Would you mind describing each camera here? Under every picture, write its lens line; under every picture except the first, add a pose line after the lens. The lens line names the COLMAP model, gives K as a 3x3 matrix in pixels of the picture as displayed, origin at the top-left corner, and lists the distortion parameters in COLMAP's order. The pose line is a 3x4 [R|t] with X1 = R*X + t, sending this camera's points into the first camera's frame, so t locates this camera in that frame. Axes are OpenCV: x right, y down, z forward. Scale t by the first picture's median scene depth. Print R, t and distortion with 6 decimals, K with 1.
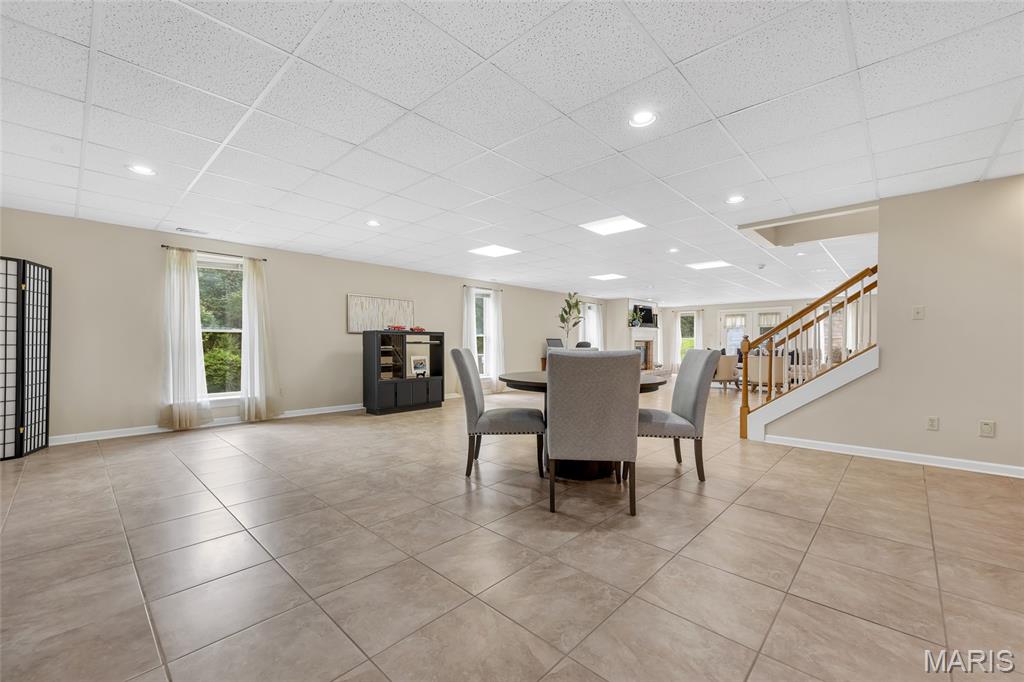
lens RADIAL K [[410.2, 0, 524.6], [0, 410.2, 340.5], [0, 0, 1]] dist [-0.000548, 0.000552]
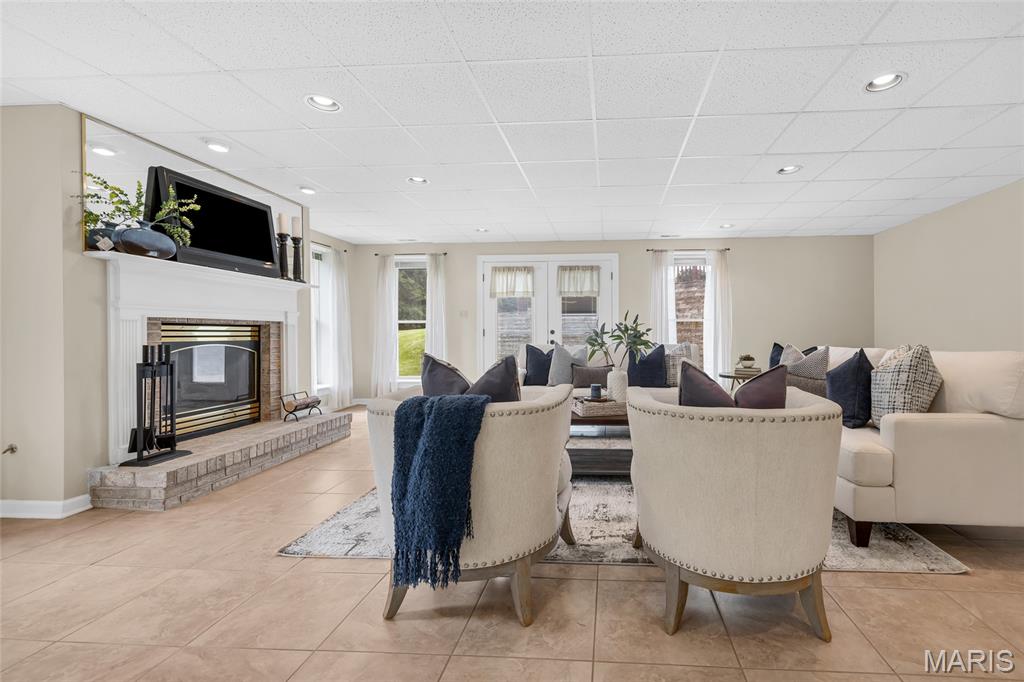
lens RADIAL K [[450.2, 0, 596.1], [0, 450.2, 333.5], [0, 0, 1]] dist [-0.003294, -0.000415]
pose [[0.763204, -0.003095, 0.646150, 0.281401], [-0.002044, 0.999972, 0.007204, 0.006540], [-0.646155, -0.006819, 0.763176, 0.603075]]
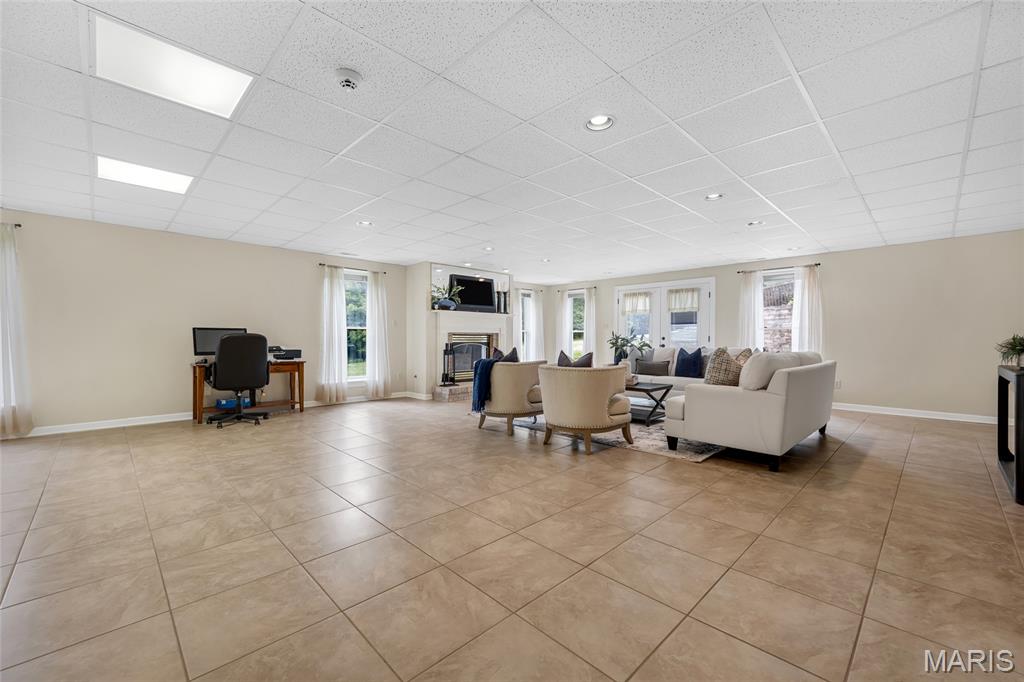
lens RADIAL K [[410.2, 0, 491.5], [0, 410.2, 331.5], [0, 0, 1]] dist [-0.000548, 0.000552]
pose [[0.997835, 0.000704, -0.065764, 0.352946], [-0.001443, 0.999936, -0.011184, 0.004885], [0.065752, 0.011255, 0.997772, 0.365795]]
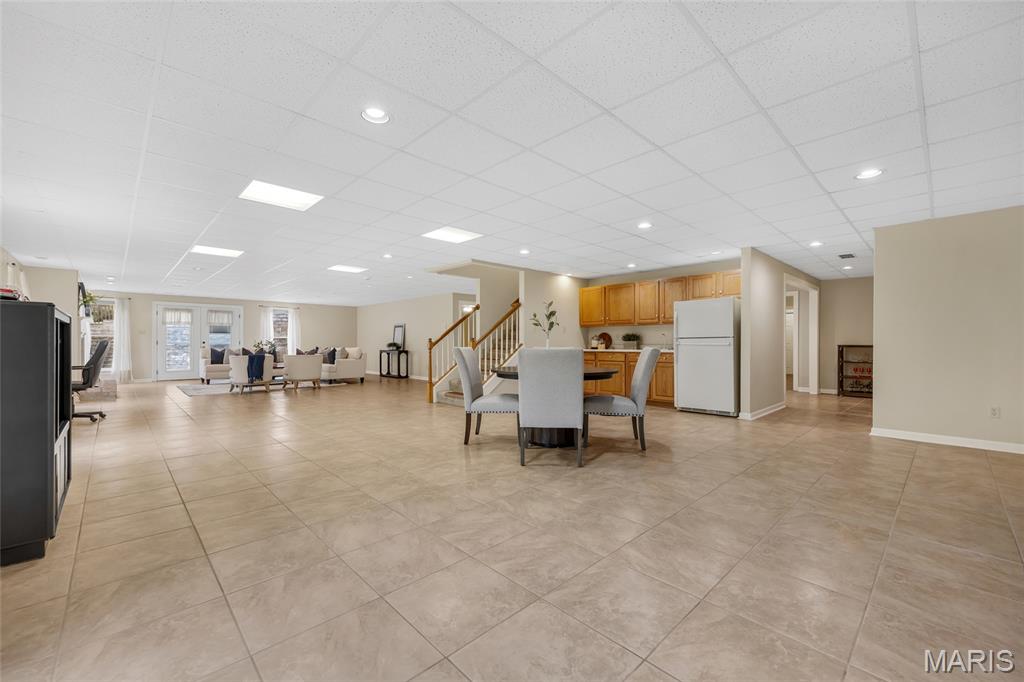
lens RADIAL K [[410.2, 0, 492.8], [0, 410.2, 345.6], [0, 0, 1]] dist [-0.000548, 0.000552]
pose [[0.110478, -0.011183, 0.993816, -0.295597], [-0.006193, 0.999910, 0.011940, -0.000307], [-0.993859, -0.007474, 0.110399, 0.264829]]
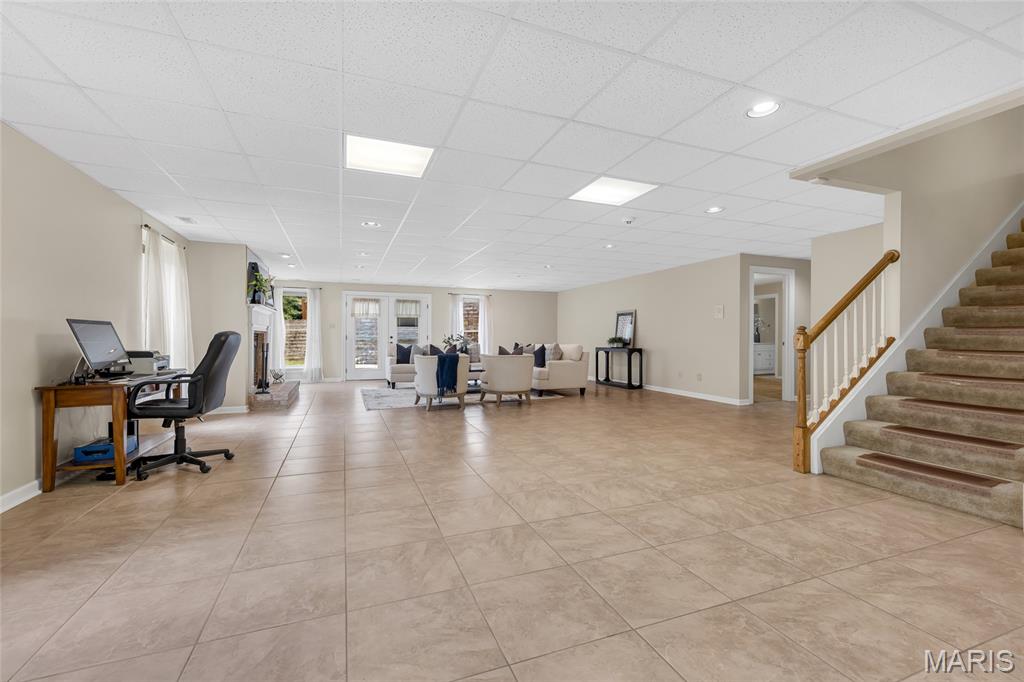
lens RADIAL K [[410.2, 0, 521.8], [0, 410.2, 338.2], [0, 0, 1]] dist [-0.000548, 0.000552]
pose [[0.425916, -0.004495, 0.904752, -0.054502], [-0.002975, 0.999975, 0.006368, 0.003426], [-0.904758, -0.005404, 0.425892, 0.450986]]
